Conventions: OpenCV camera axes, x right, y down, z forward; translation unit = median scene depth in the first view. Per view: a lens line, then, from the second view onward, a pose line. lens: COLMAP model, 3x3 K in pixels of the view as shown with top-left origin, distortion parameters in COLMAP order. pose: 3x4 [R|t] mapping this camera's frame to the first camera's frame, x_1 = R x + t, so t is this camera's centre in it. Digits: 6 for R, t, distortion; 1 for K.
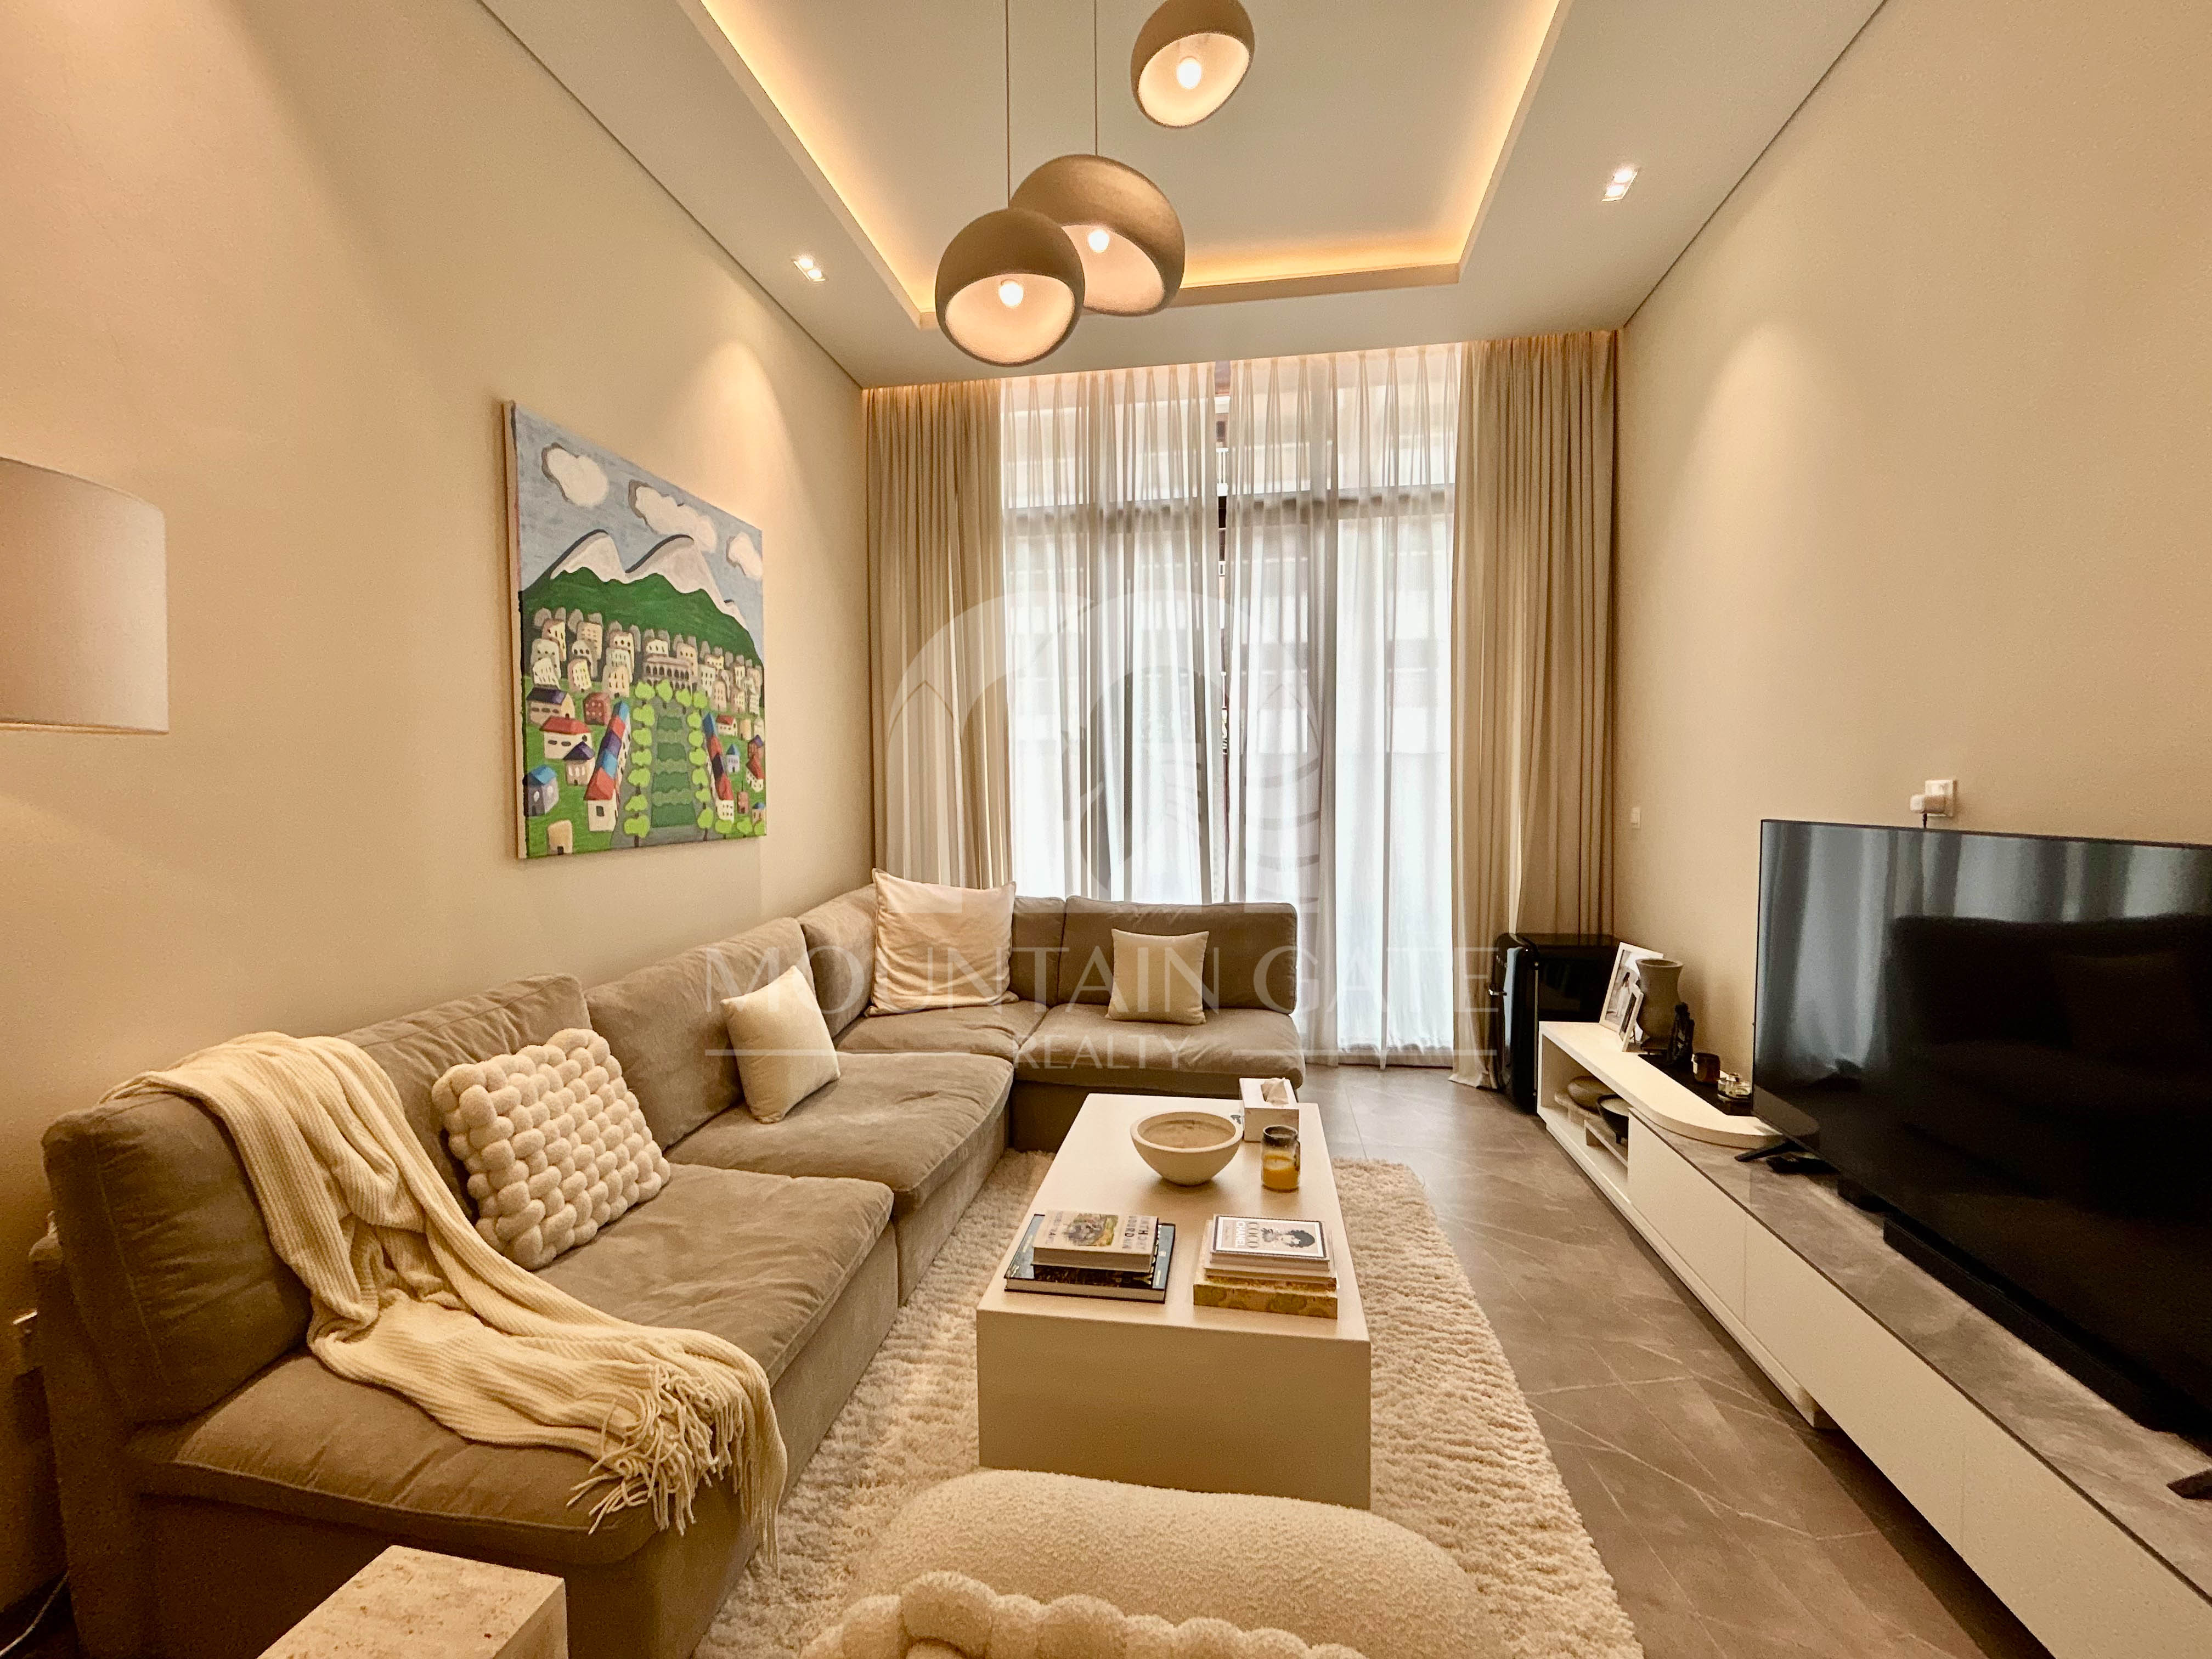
lens RADIAL K [[900.0, 0, 1114.8], [0, 900.0, 830.2], [0, 0, 1]] dist [-0.003001, 0.001324]
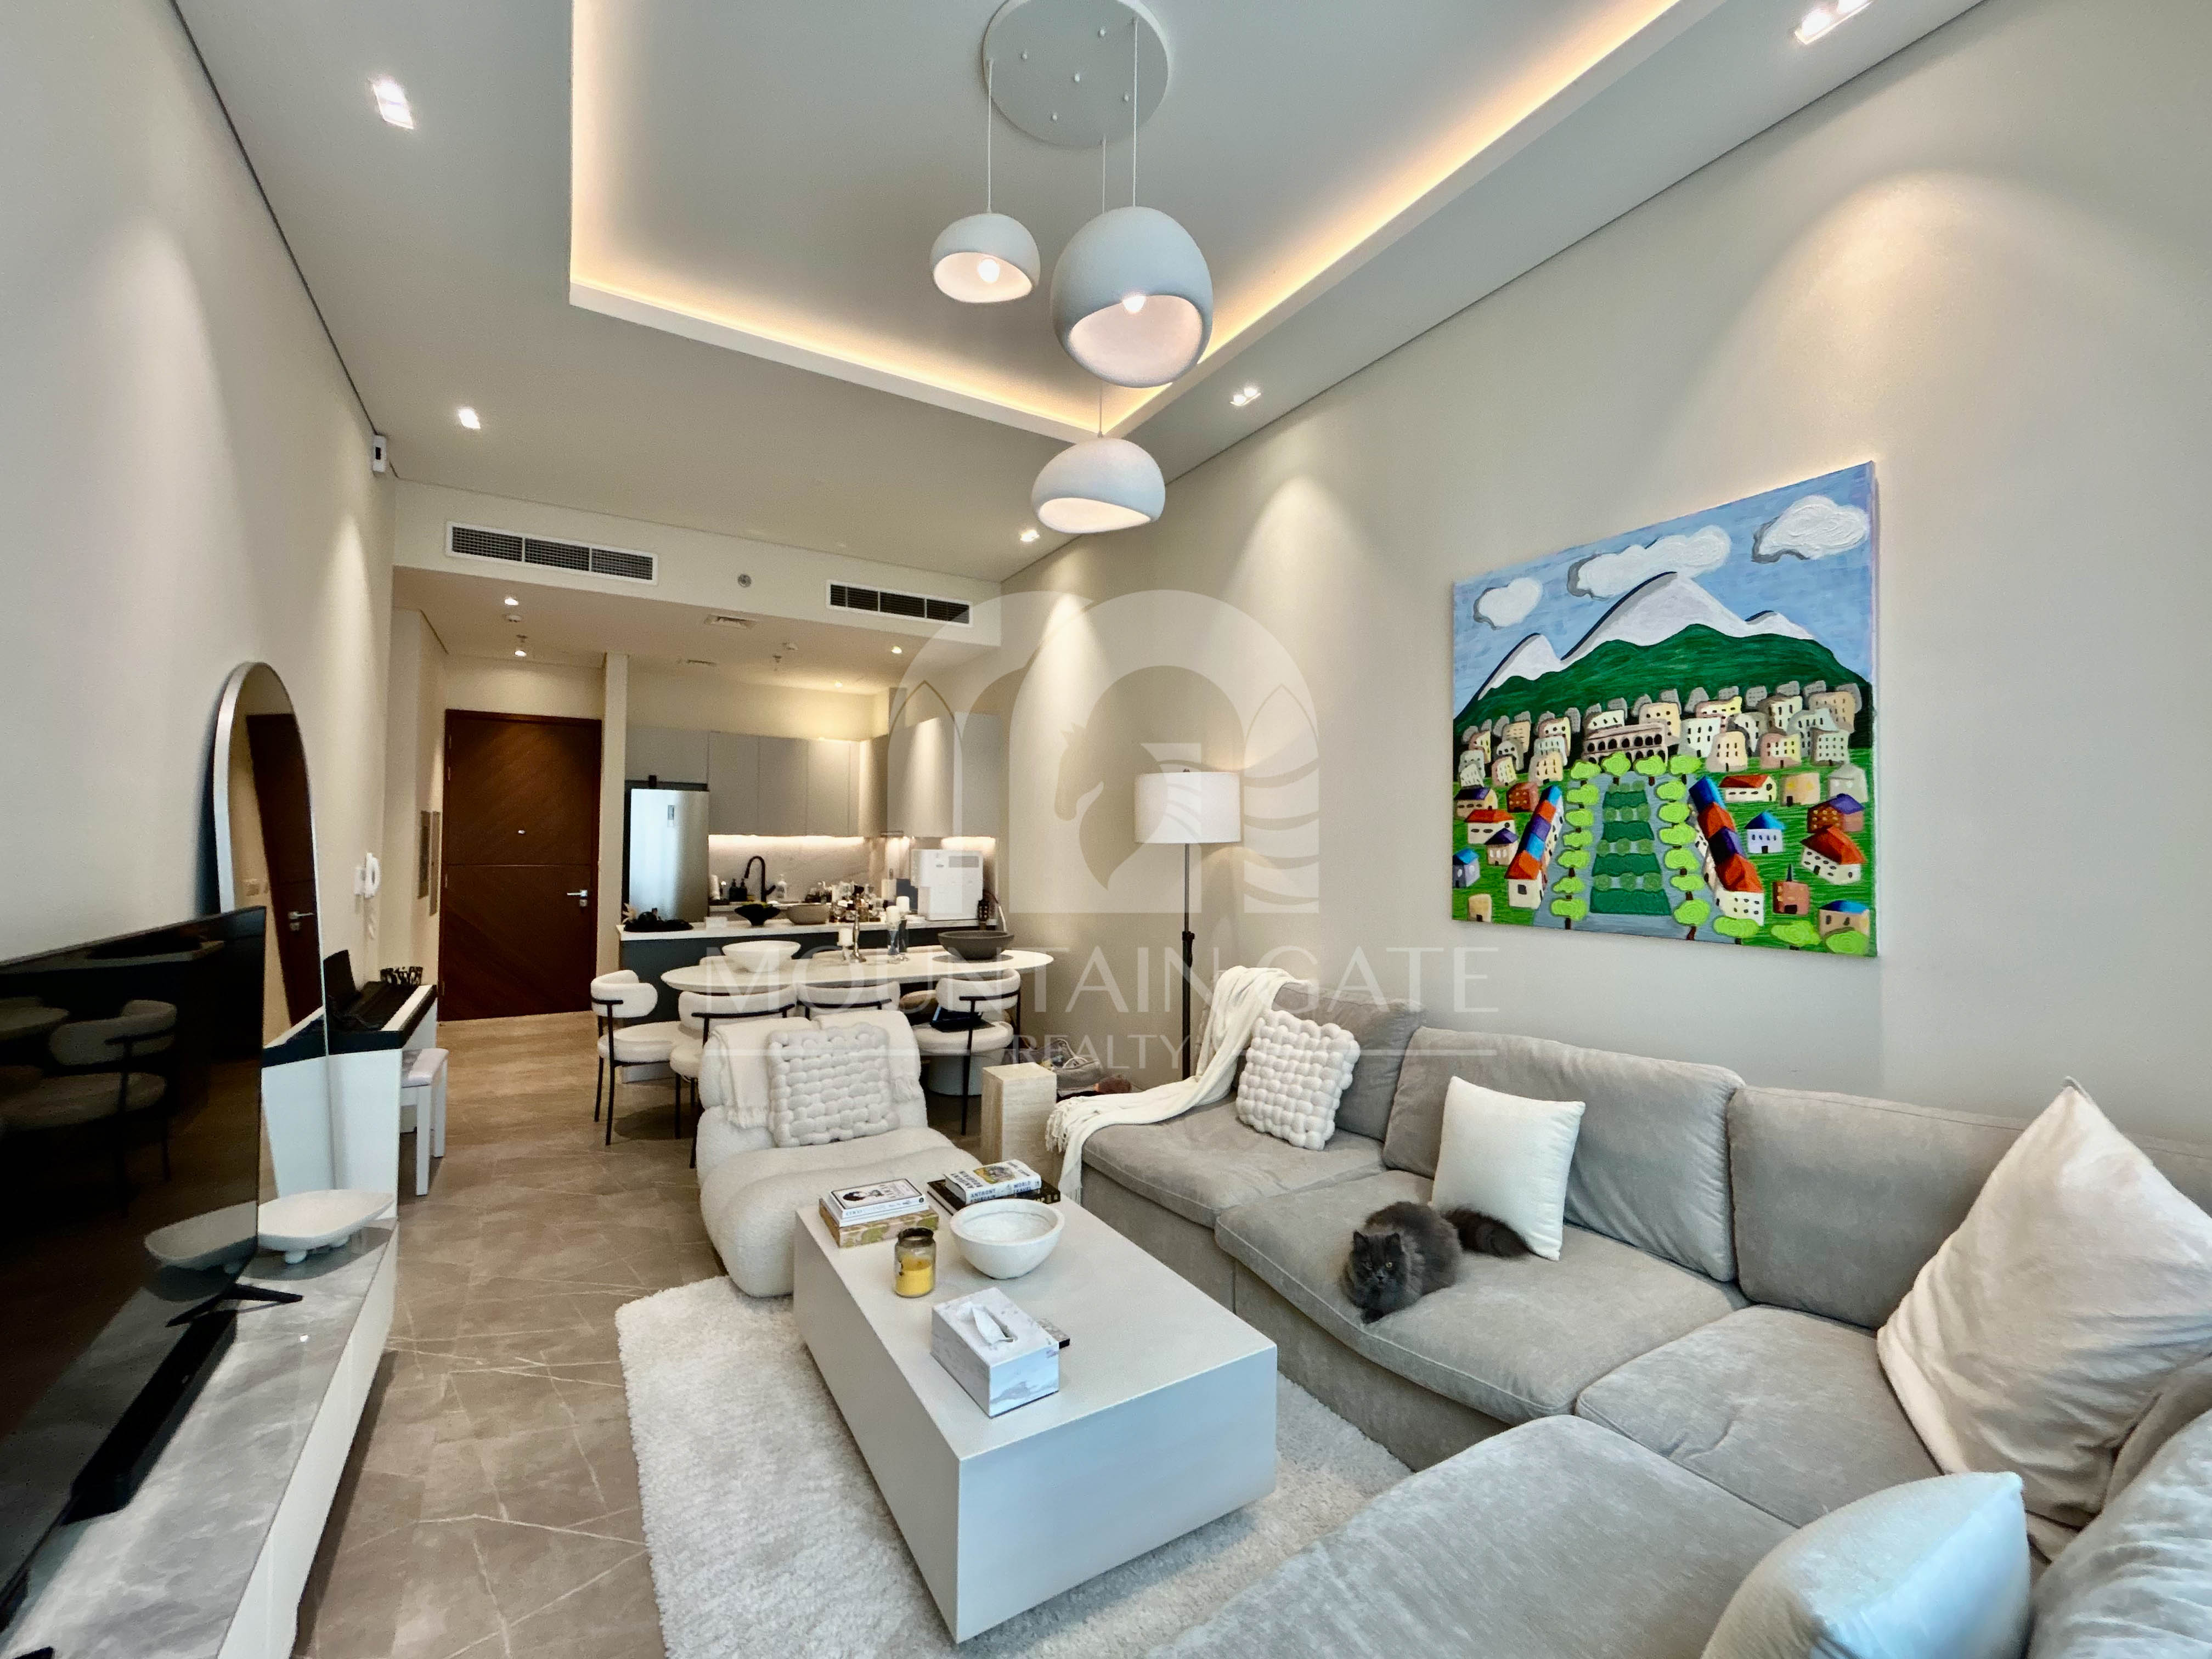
lens RADIAL K [[900.0, 0, 1105.2], [0, 900.0, 841.2], [0, 0, 1]] dist [-0.003001, 0.001324]
pose [[-0.763187, -0.005463, -0.646155, 0.450794], [-0.035247, 0.998828, 0.033186, -0.083459], [0.645216, 0.048101, -0.762485, 1.272159]]
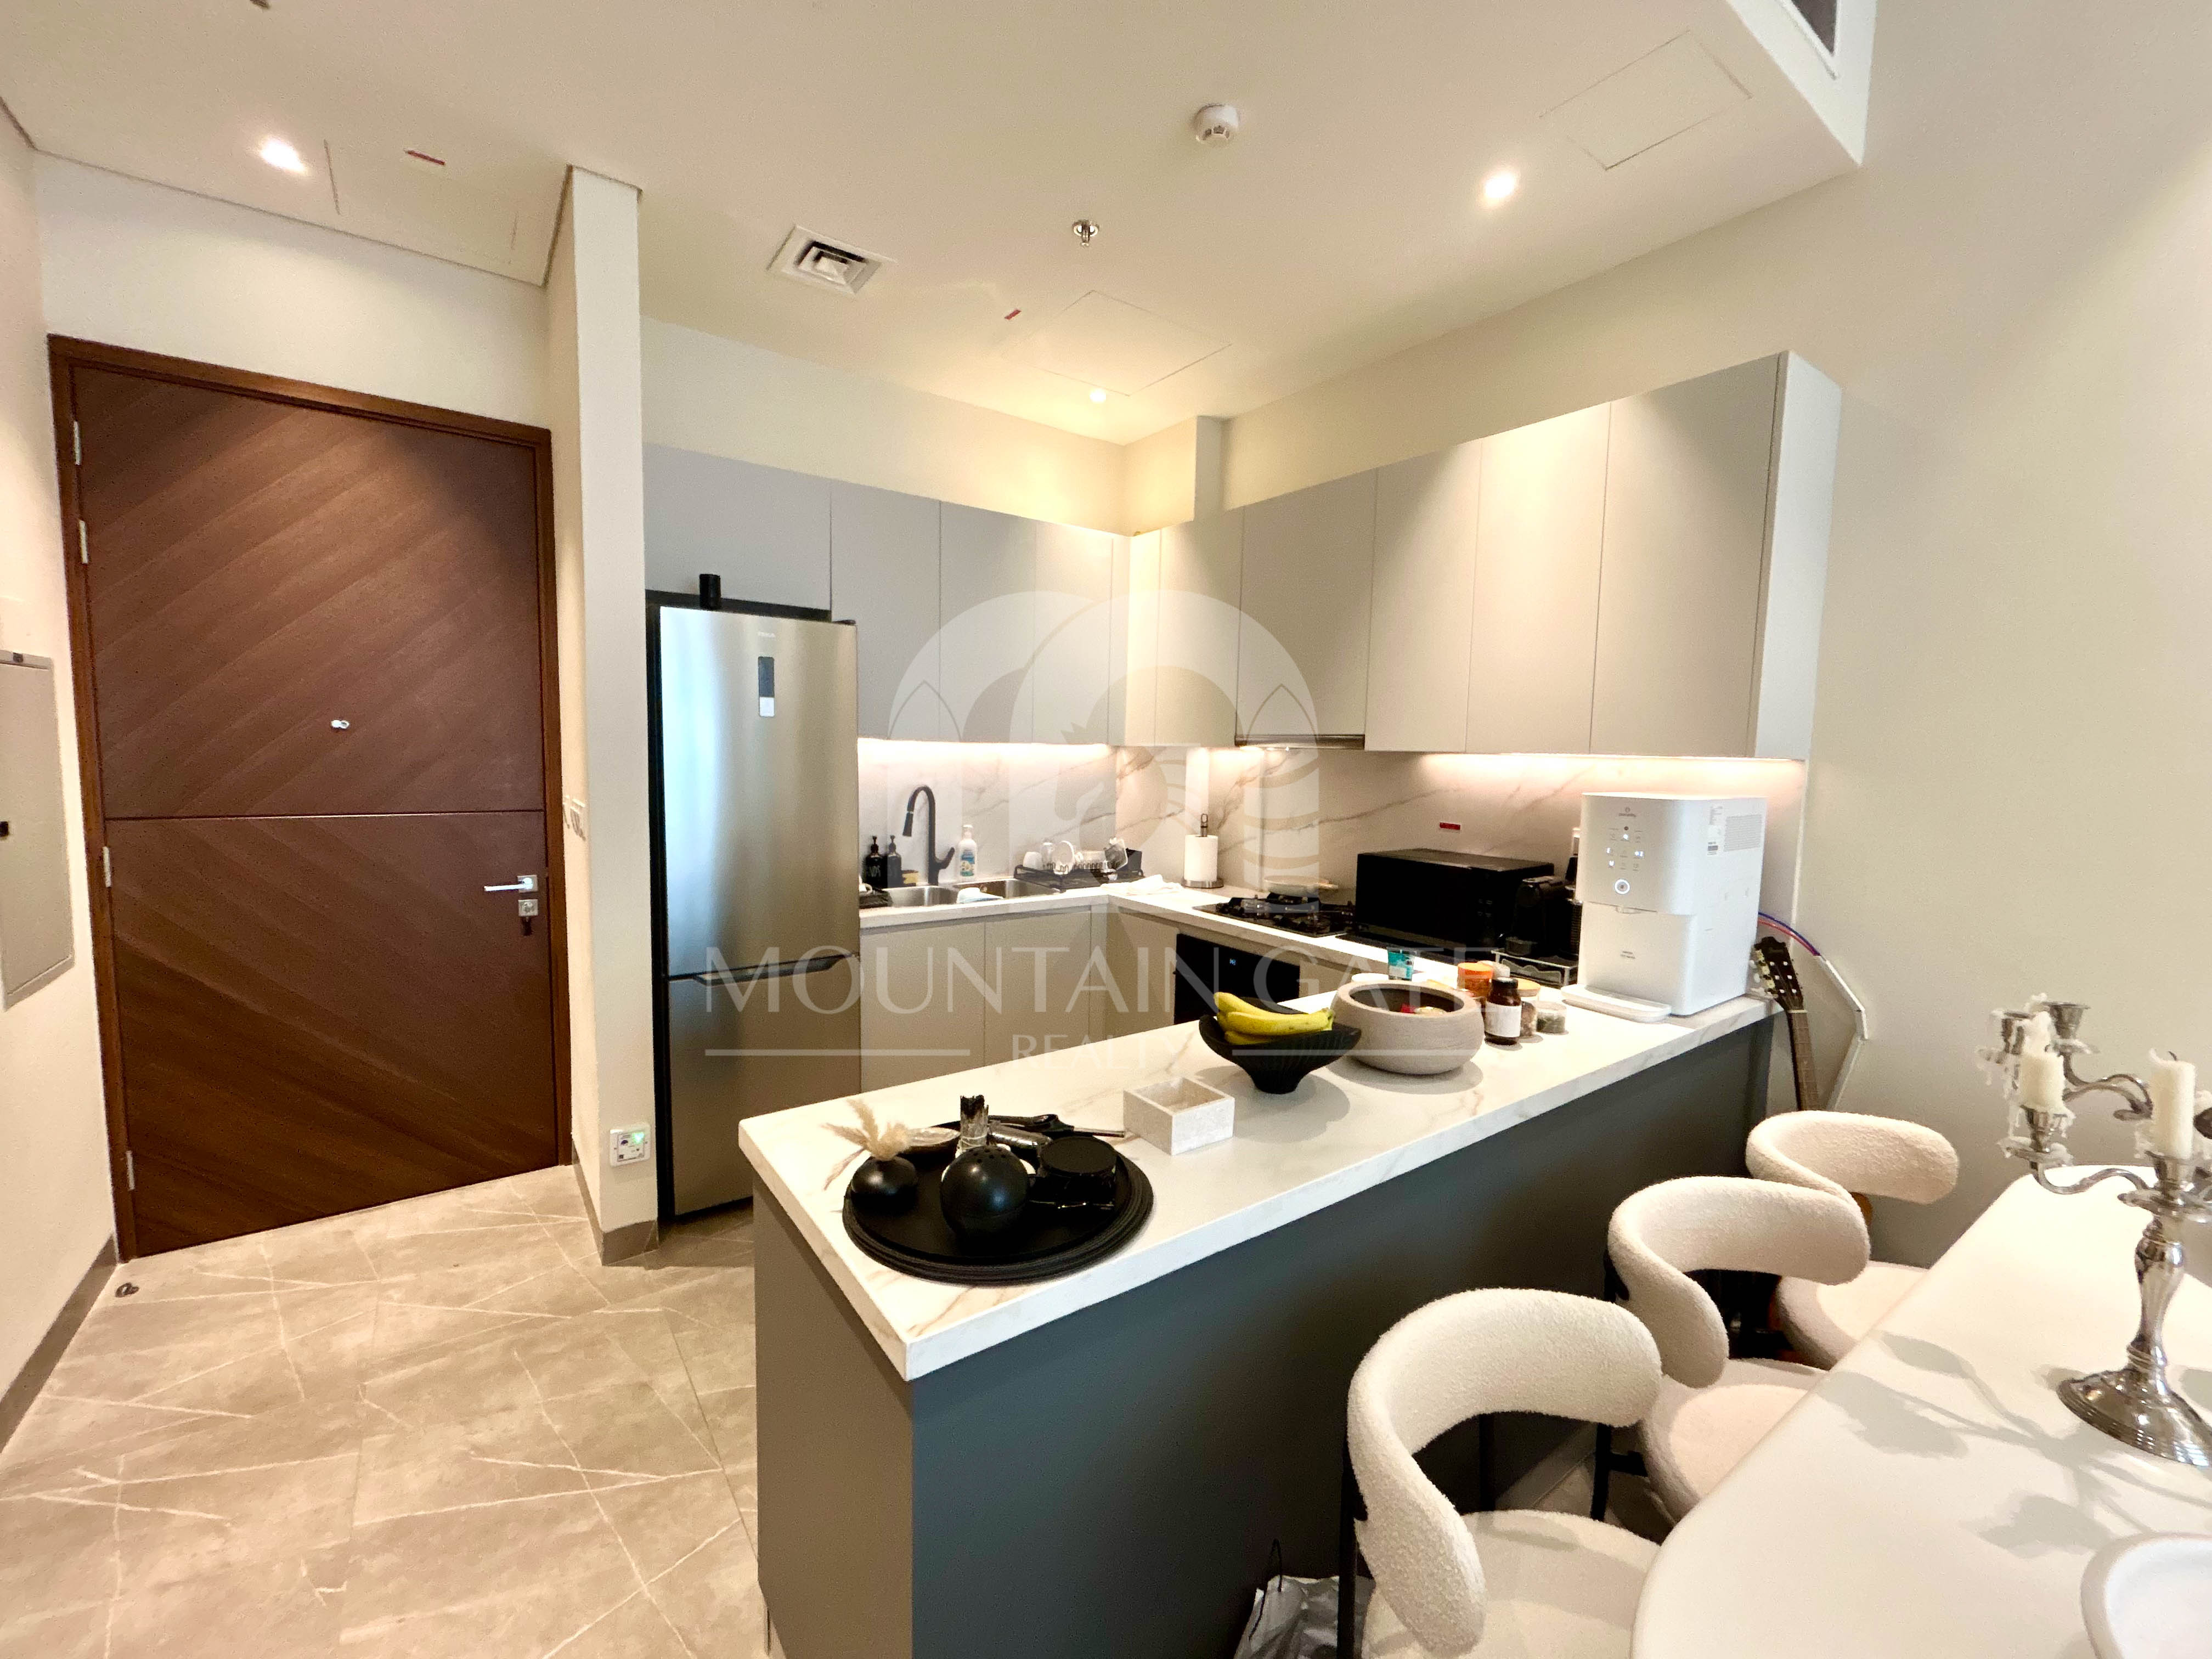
lens RADIAL K [[900.0, 0, 1080.5], [0, 900.0, 859.6], [0, 0, 1]] dist [-0.003001, 0.001324]
pose [[-0.720067, 0.072593, -0.690096, 0.310500], [-0.052976, 0.985859, 0.158981, -0.048244], [0.691879, 0.151036, -0.706040, 0.338756]]
